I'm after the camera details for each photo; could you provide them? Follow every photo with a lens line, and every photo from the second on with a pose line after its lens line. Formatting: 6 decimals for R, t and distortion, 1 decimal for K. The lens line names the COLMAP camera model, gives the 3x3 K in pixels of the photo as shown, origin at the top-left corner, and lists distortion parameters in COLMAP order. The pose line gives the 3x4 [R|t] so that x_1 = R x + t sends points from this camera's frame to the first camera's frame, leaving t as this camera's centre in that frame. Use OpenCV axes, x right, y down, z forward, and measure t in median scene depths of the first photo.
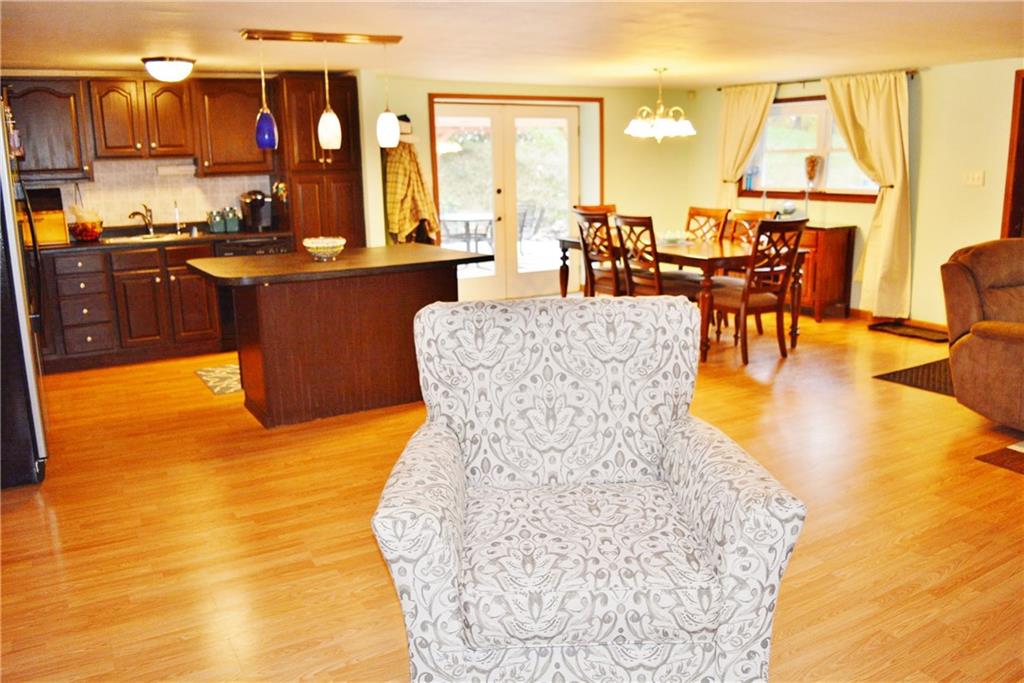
lens RADIAL K [[805.7, 0, 511.1], [0, 805.7, 347.3], [0, 0, 1]] dist [-0.093281, 0.016954]
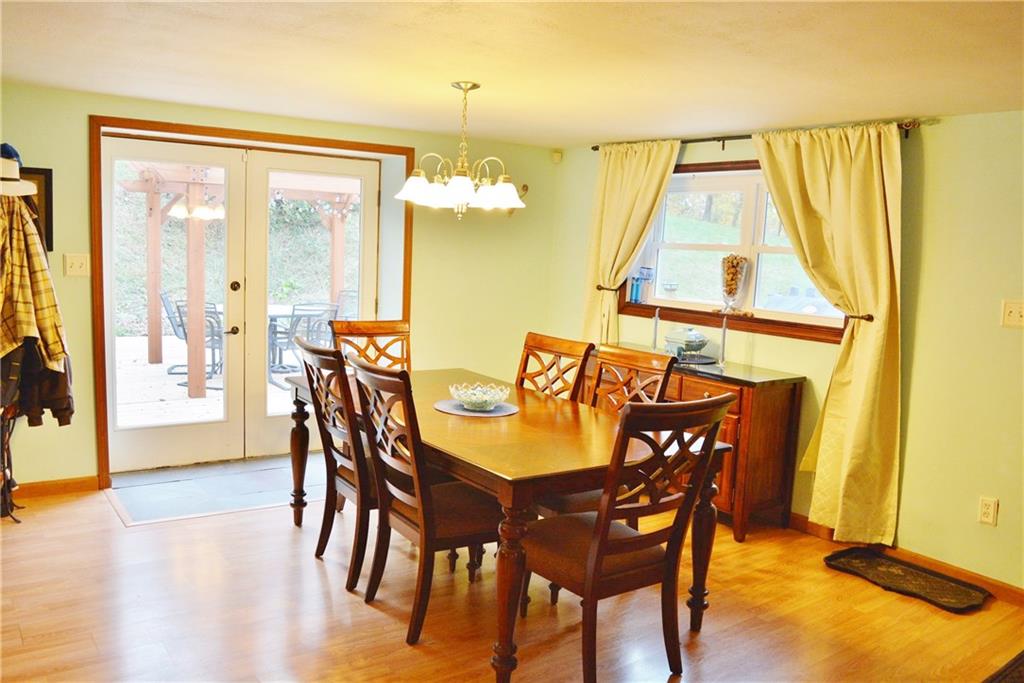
lens RADIAL K [[805.7, 0, 512.8], [0, 805.7, 337.8], [0, 0, 1]] dist [-0.093281, 0.016954]
pose [[0.992825, 0.049469, 0.108862, 0.151367], [-0.037677, 0.993455, -0.107829, -0.110823], [-0.113484, 0.102954, 0.988191, 0.429205]]
